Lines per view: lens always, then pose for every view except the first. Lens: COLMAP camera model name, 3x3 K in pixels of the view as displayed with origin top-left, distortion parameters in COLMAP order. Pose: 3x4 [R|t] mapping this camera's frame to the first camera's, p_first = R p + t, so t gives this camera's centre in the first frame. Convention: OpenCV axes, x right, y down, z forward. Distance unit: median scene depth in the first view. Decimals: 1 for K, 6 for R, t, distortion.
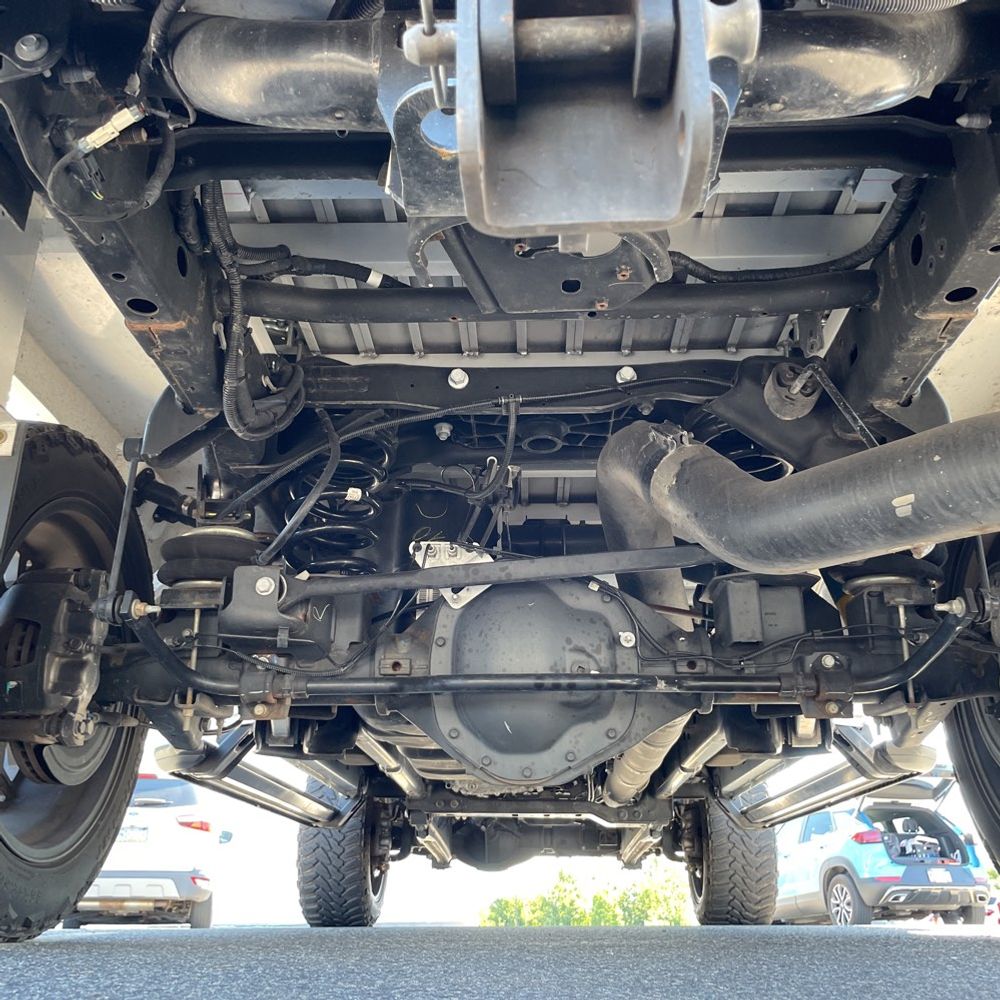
lens RADIAL K [[1015.7, 0, 504.5], [0, 1015.7, 492.6], [0, 0, 1]] dist [0.039223, 0.000000]
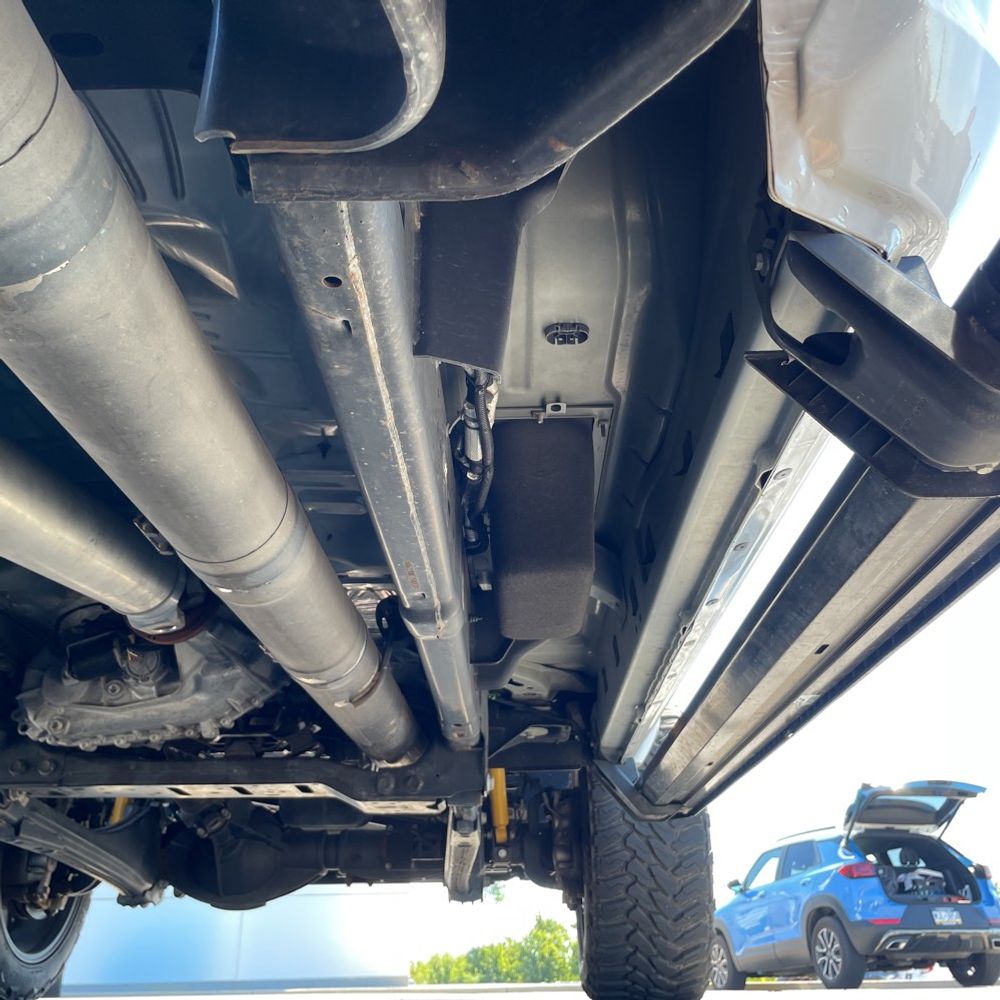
lens RADIAL K [[1015.7, 0, 498.5], [0, 1015.7, 507.6], [0, 0, 1]] dist [0.039223, 0.000000]
pose [[0.999915, -0.005459, 0.011803, 0.055356], [0.005796, 0.999572, -0.028683, 0.065477], [-0.011642, 0.028749, 0.999519, 0.167527]]
